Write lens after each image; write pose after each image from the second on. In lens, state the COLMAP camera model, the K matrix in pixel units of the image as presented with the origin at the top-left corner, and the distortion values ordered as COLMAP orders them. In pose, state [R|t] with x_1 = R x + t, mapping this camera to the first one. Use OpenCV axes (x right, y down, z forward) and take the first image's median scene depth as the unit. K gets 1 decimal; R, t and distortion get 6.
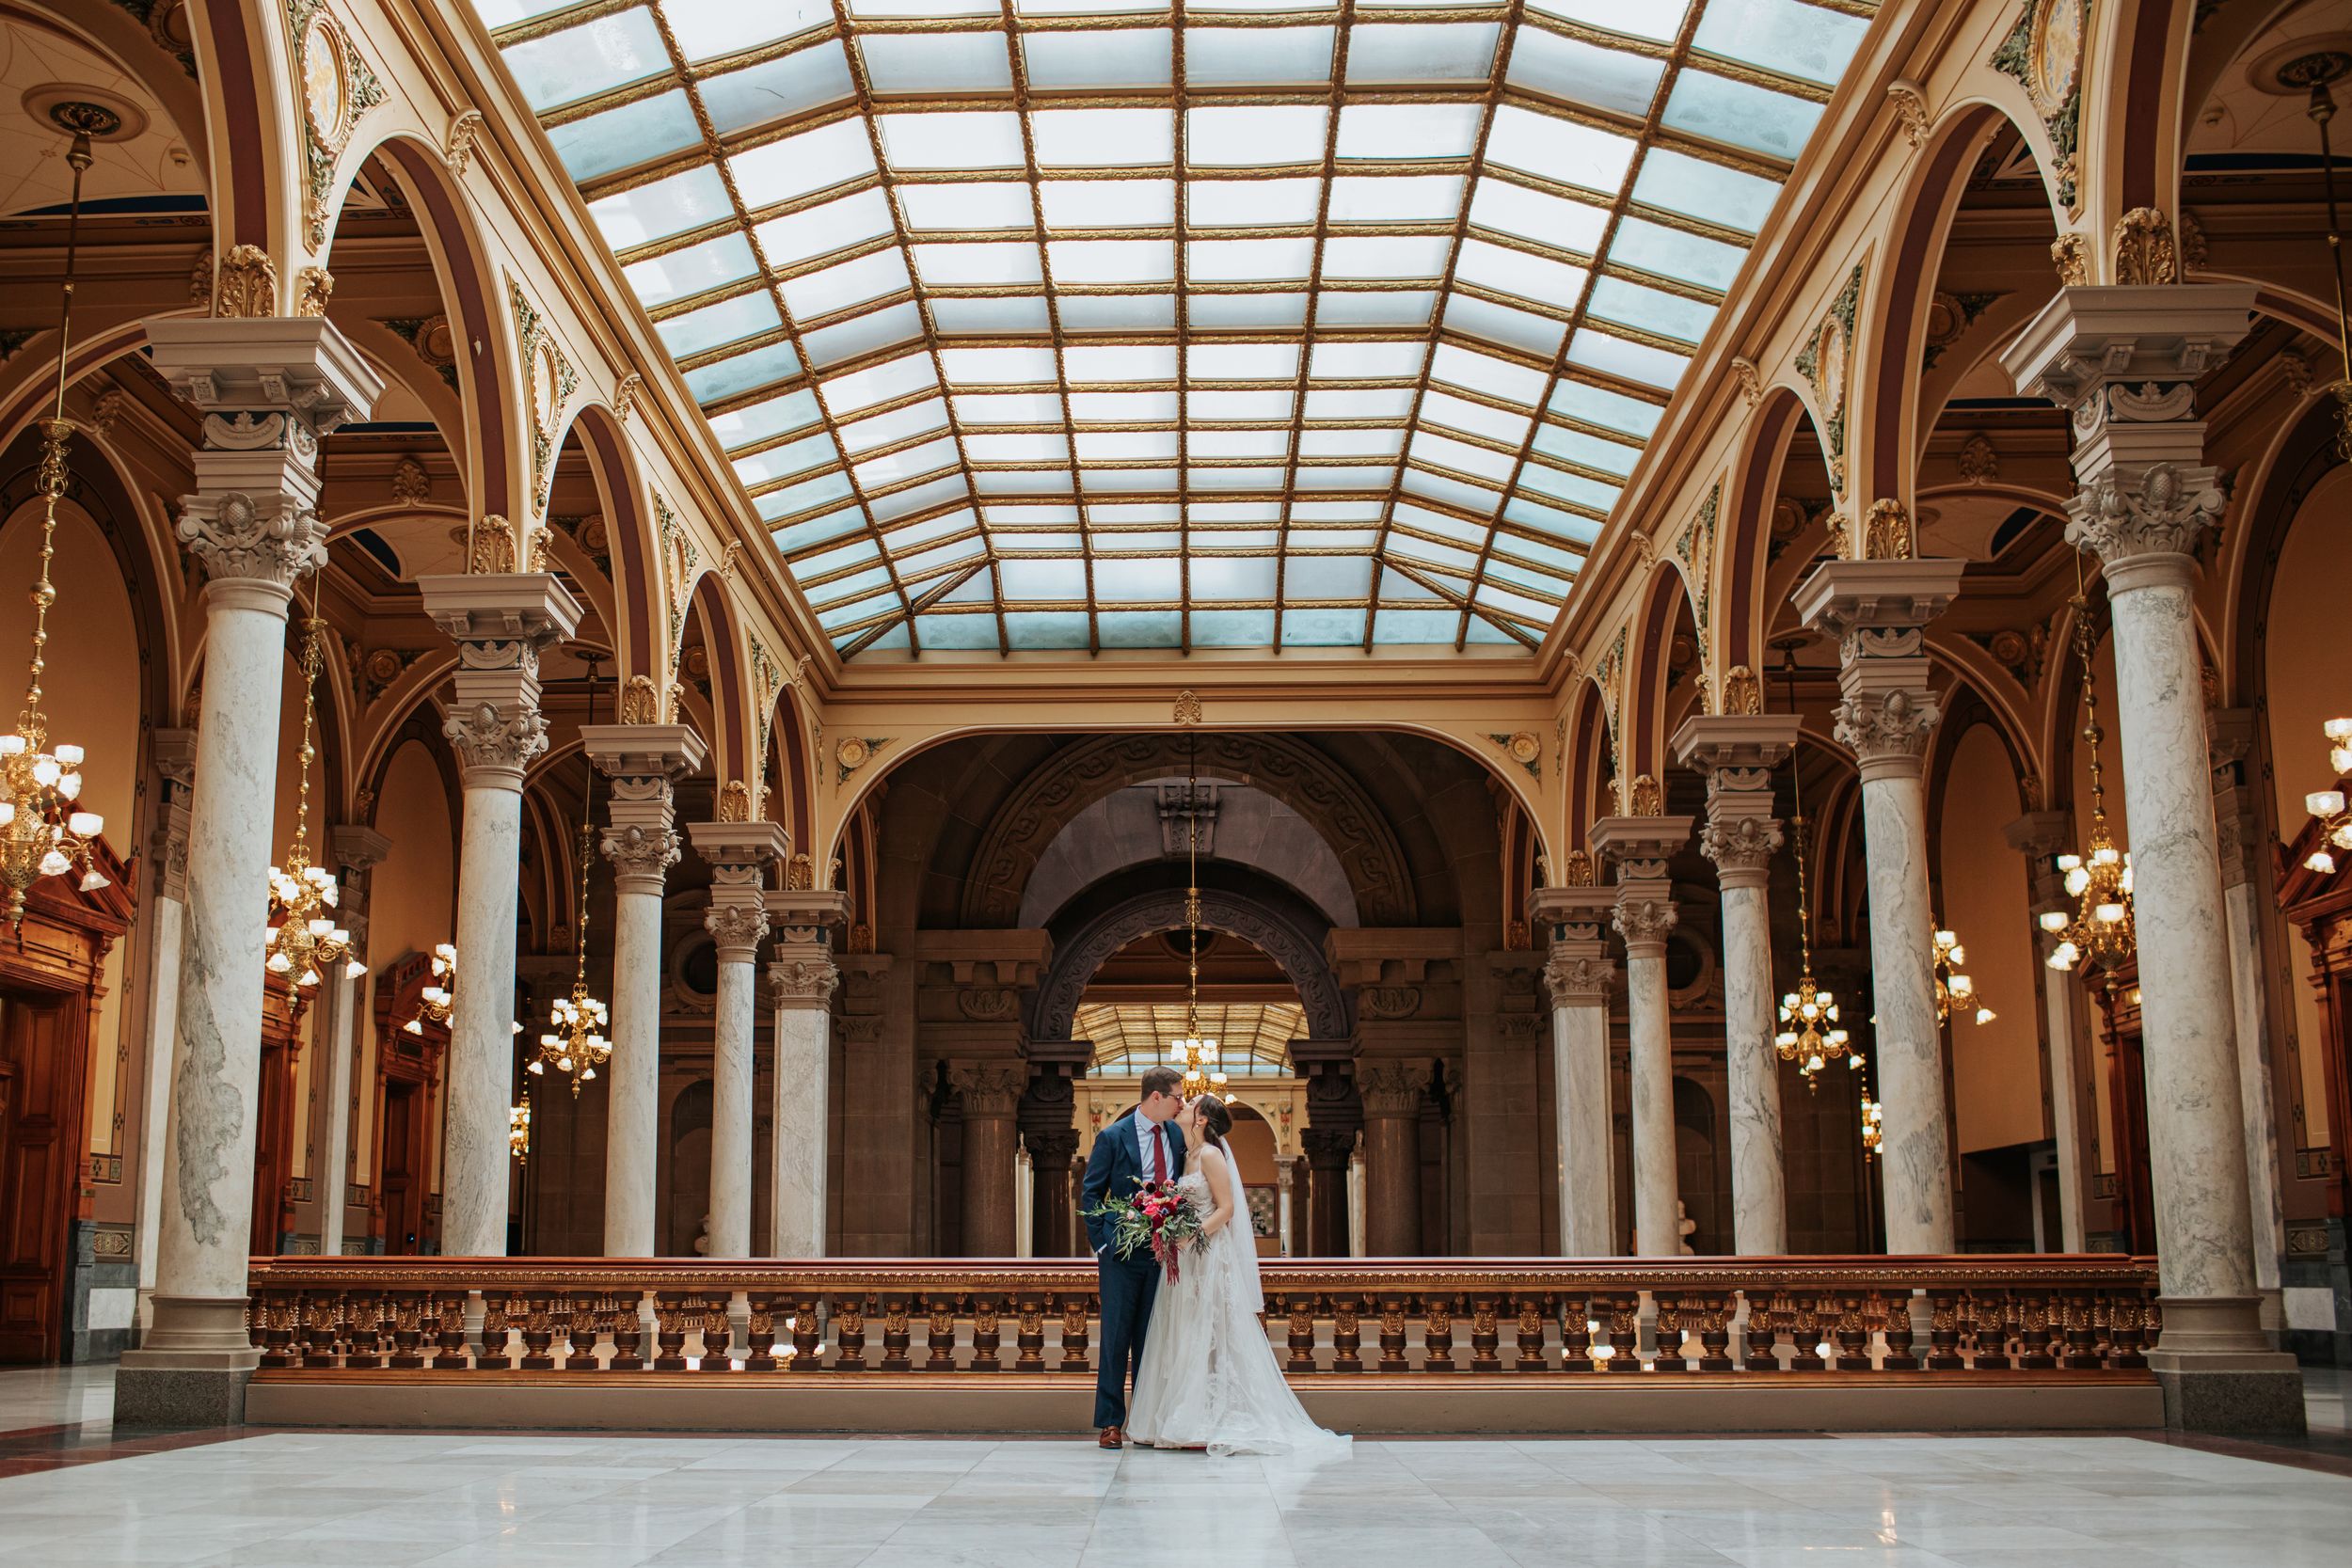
lens RADIAL K [[2600.8, 0, 1086.3], [0, 2600.8, 794.0], [0, 0, 1]] dist [-0.099255, 0.137382]
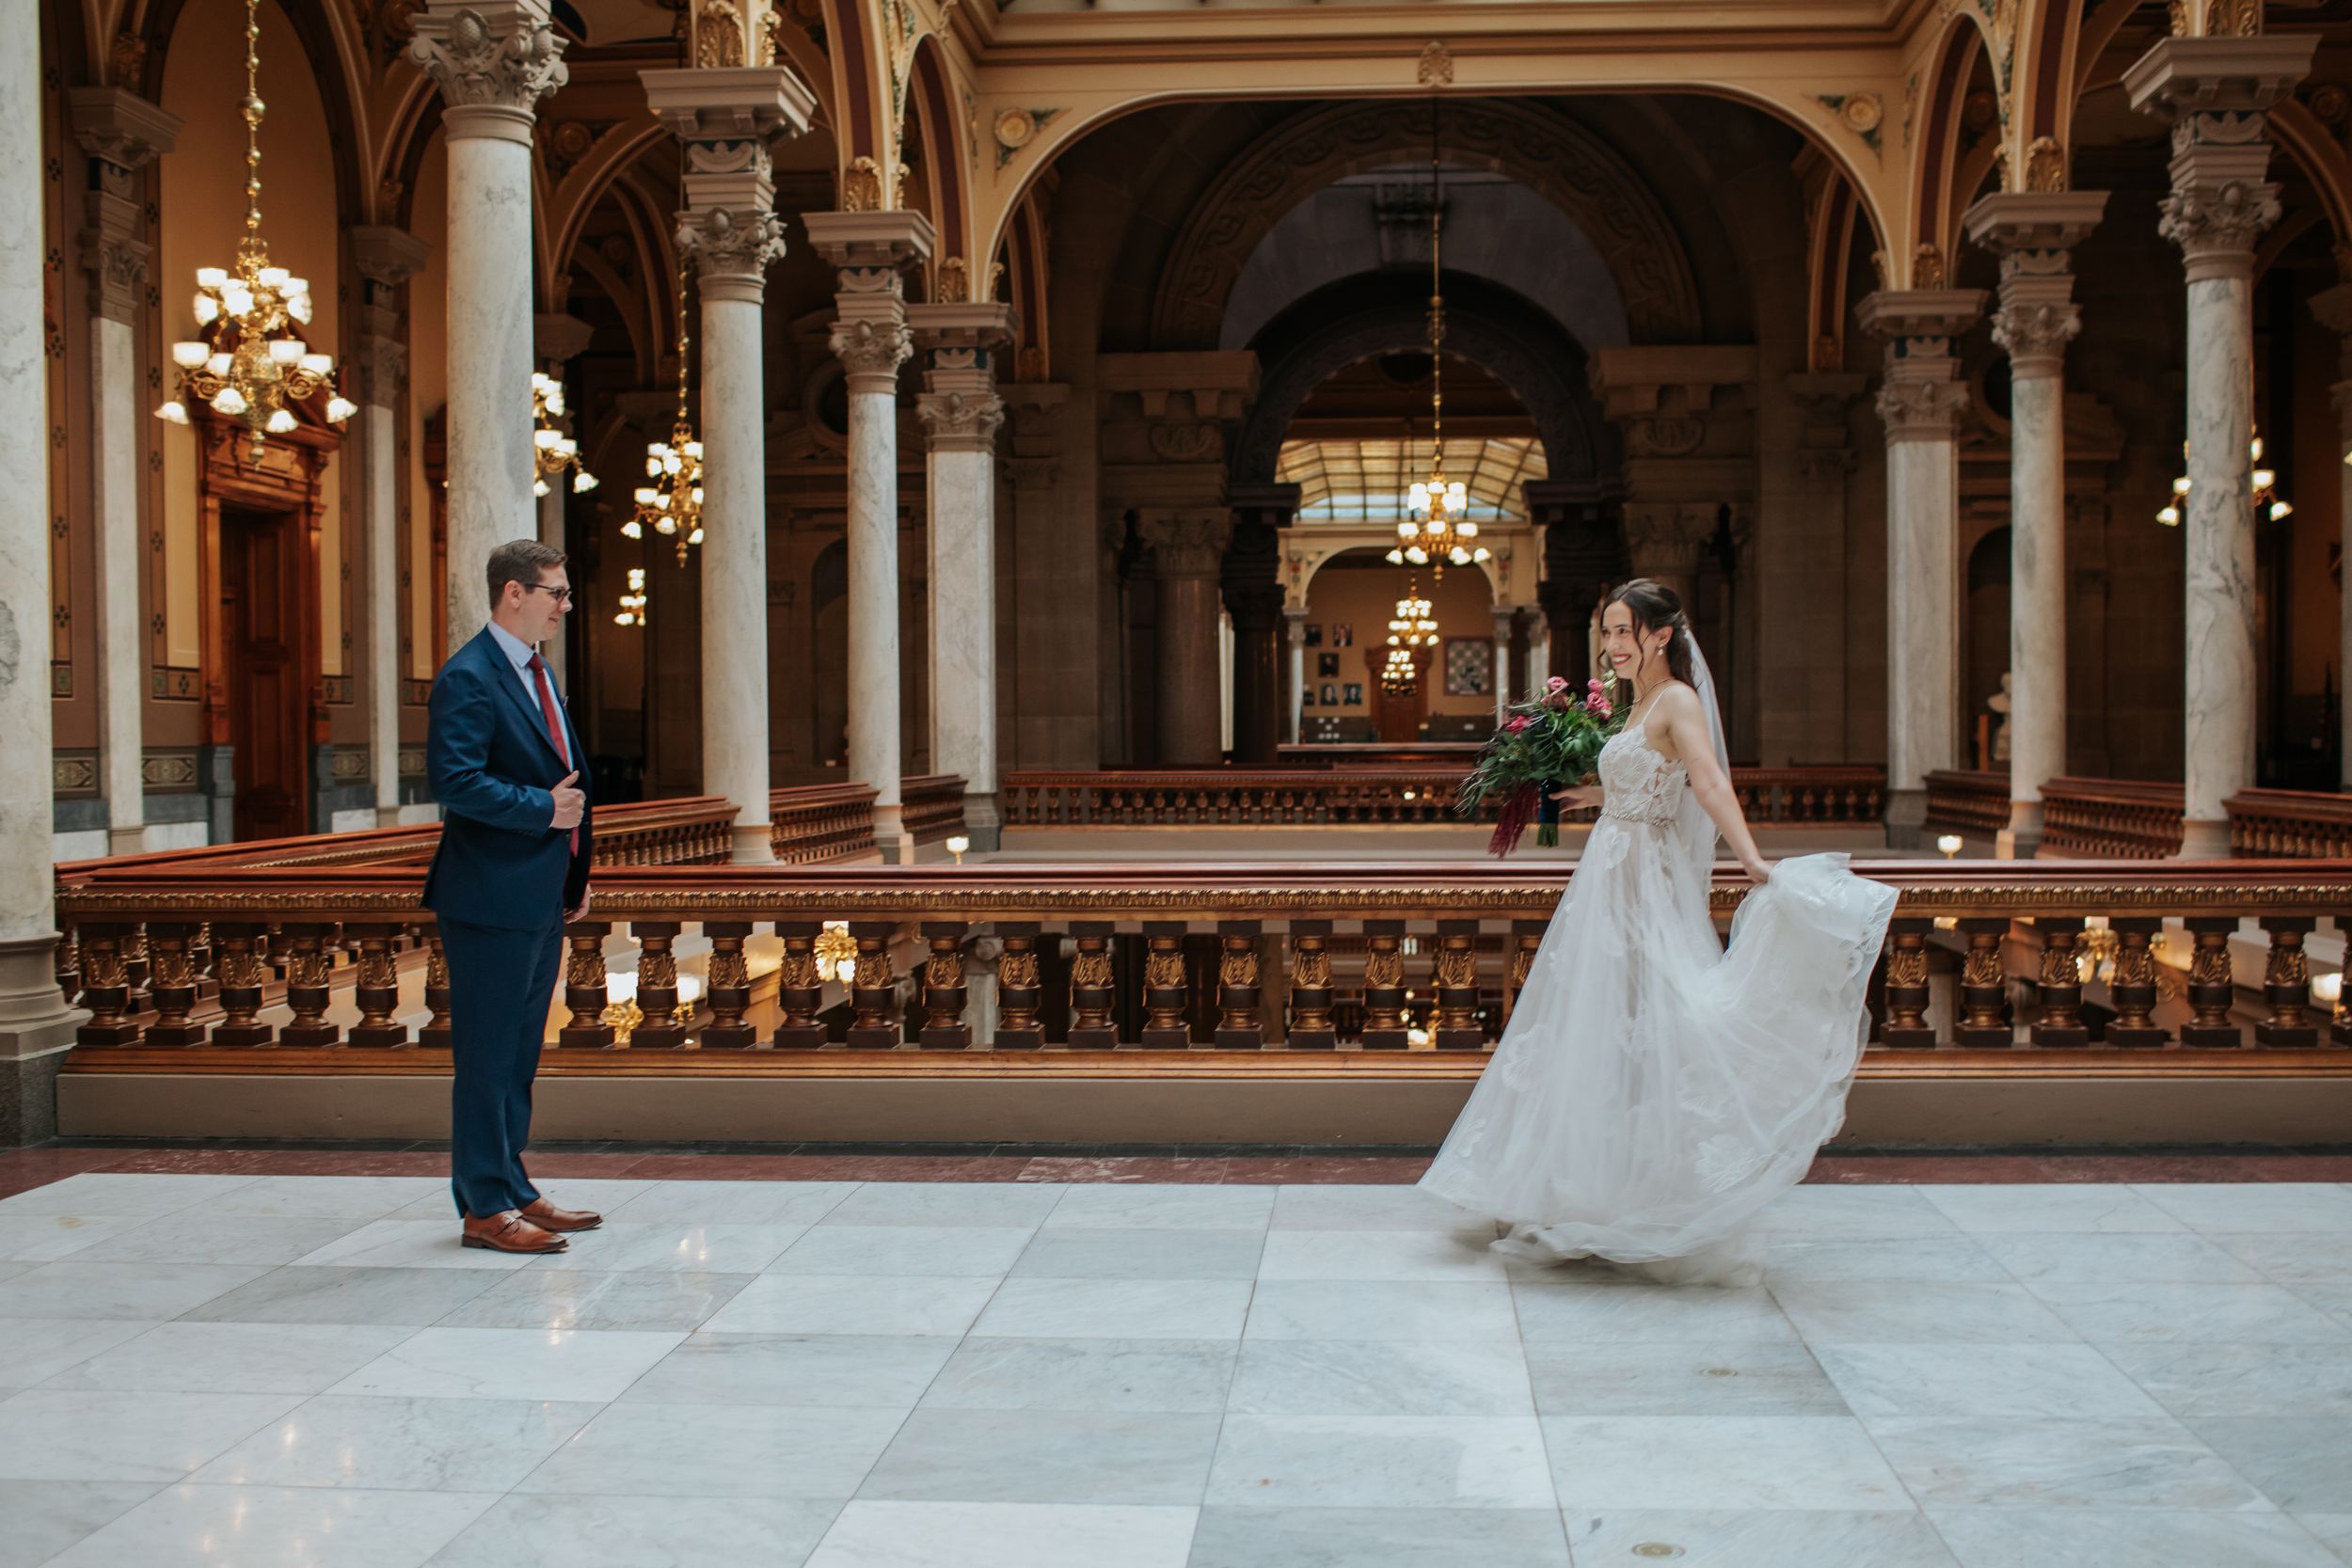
lens RADIAL K [[2741.8, 0, 1212.5], [0, 2741.8, 845.7], [0, 0, 1]] dist [-0.094745, 0.117909]
pose [[0.999698, -0.006693, -0.023660, -0.012955], [0.011854, 0.974232, 0.225237, 0.013332], [0.021543, -0.225449, 0.974017, 0.165384]]
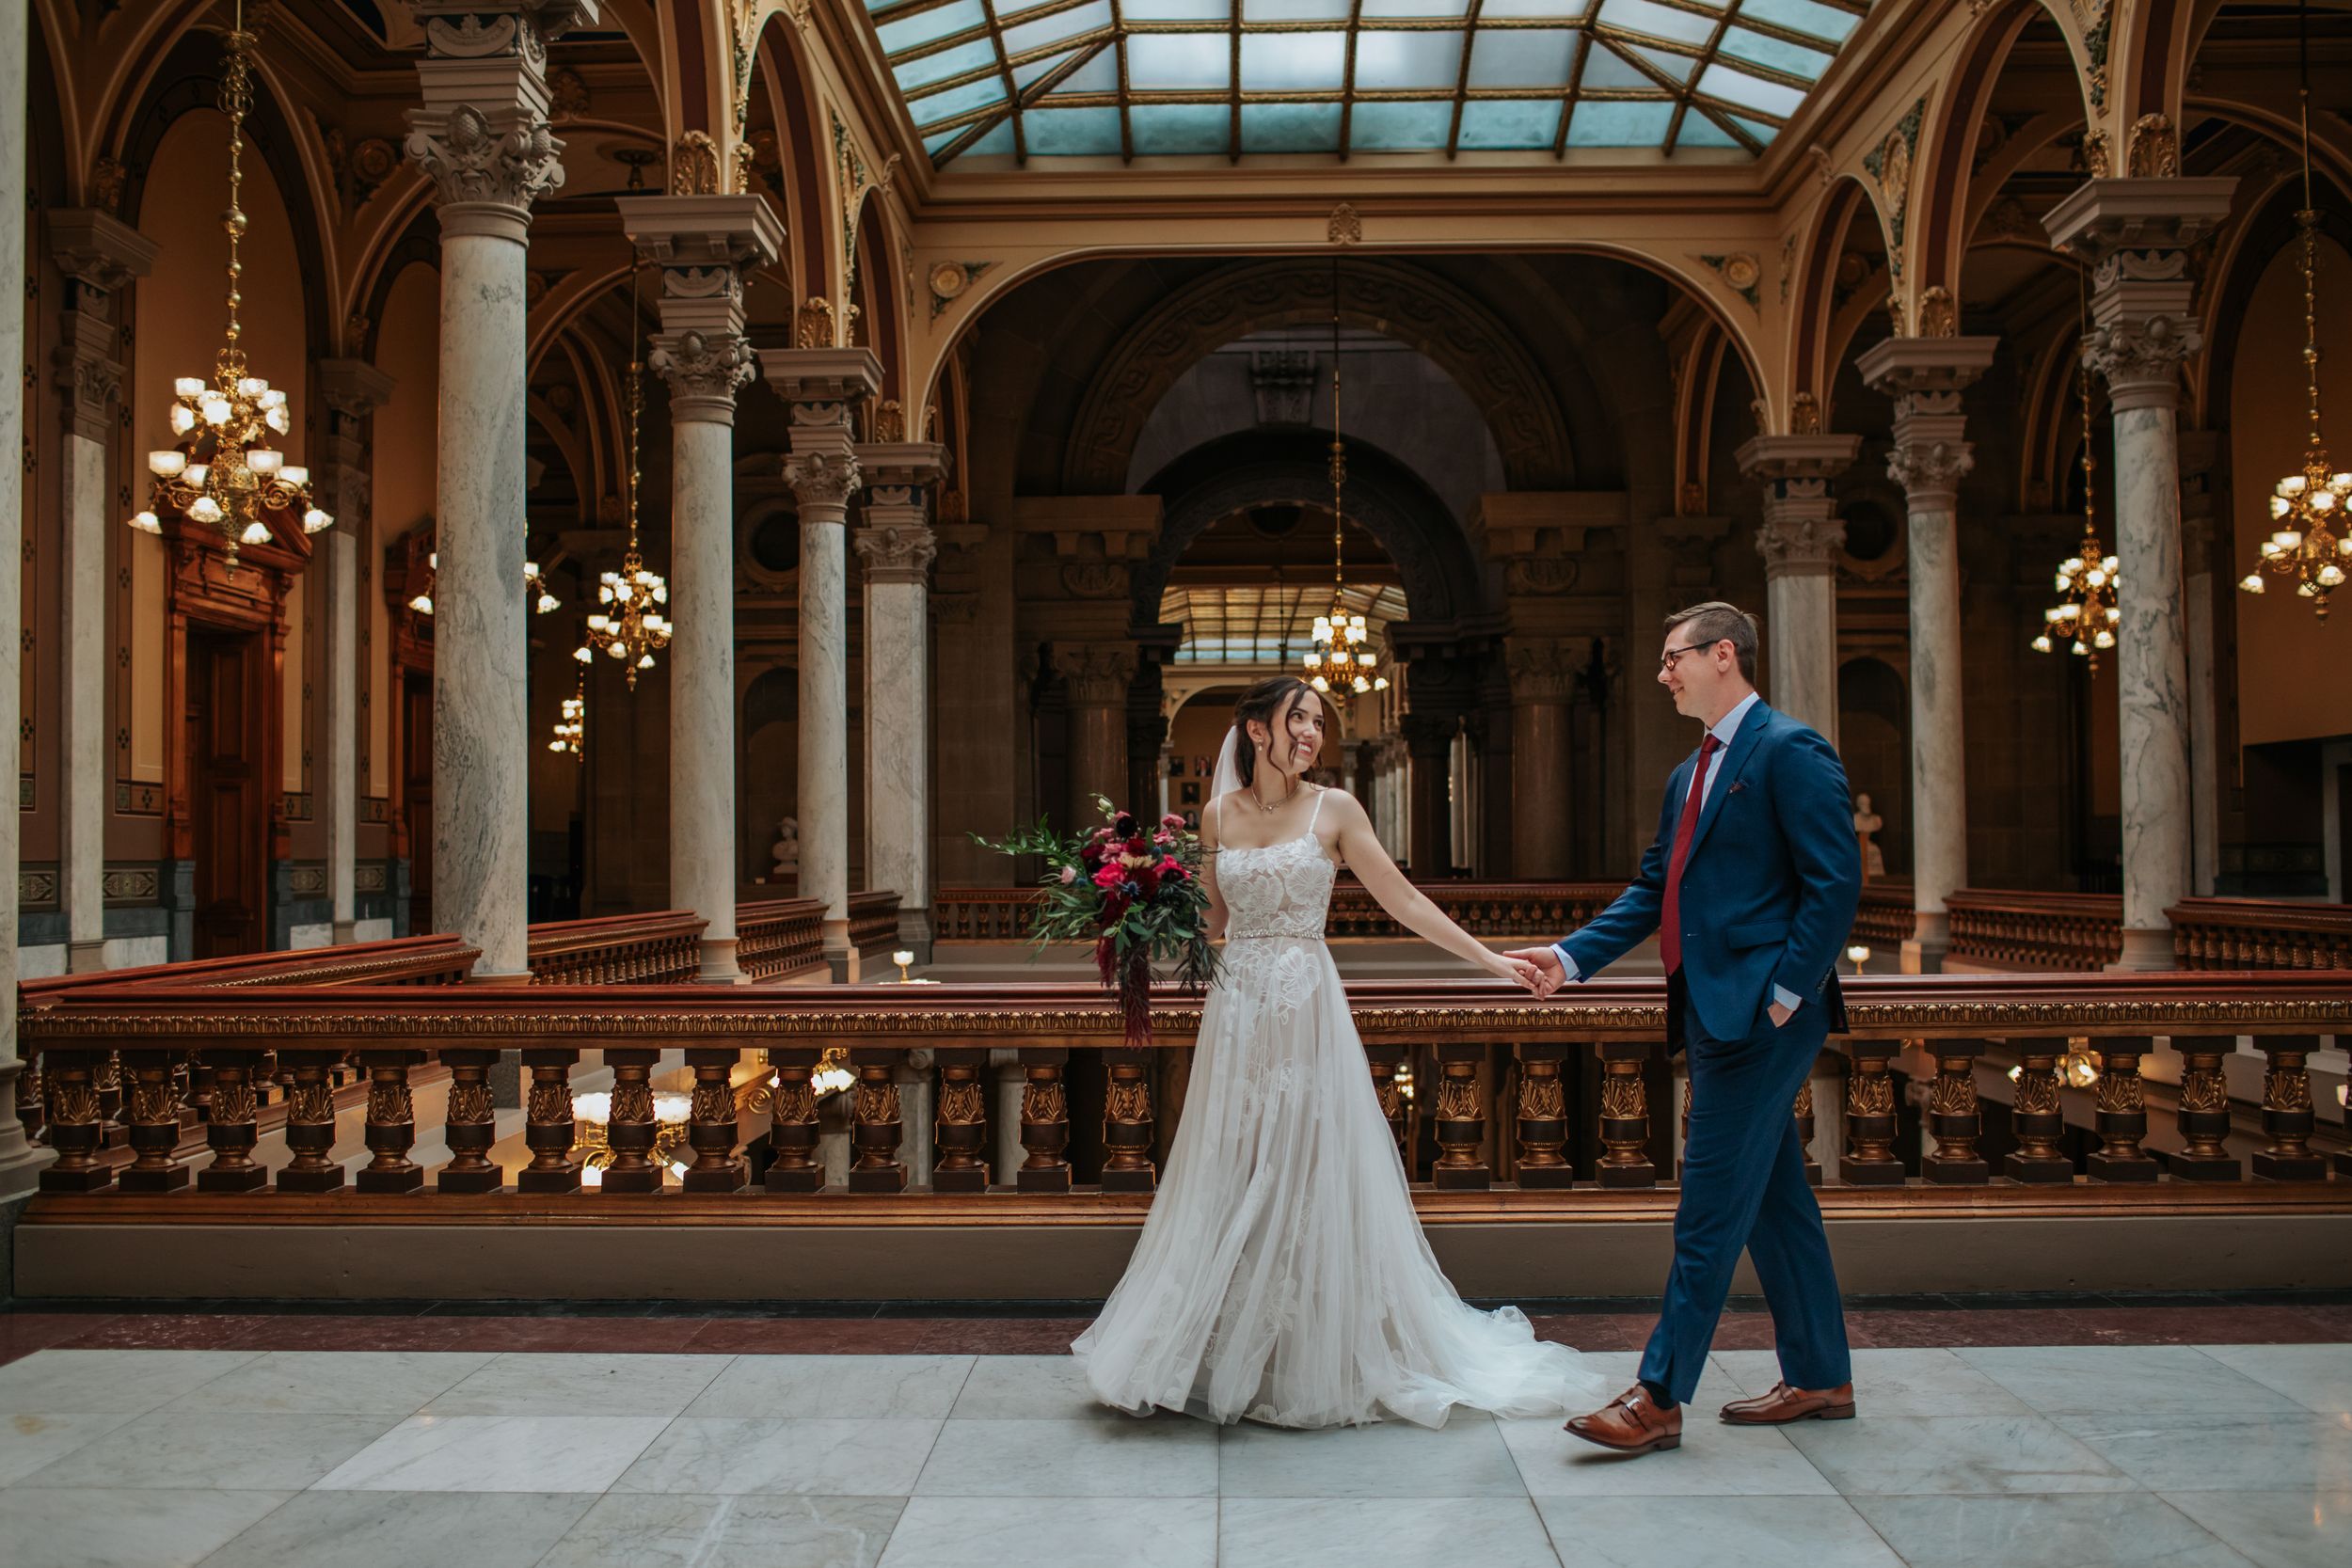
lens RADIAL K [[2467.7, 0, 1176.0], [0, 2467.7, 784.0], [0, 0, 1]] dist [-0.101226, 0.134378]
pose [[0.999765, -0.008174, 0.020093, -0.039903], [0.004931, 0.987673, 0.156456, 0.025673], [-0.021124, -0.156320, 0.987481, 0.220660]]
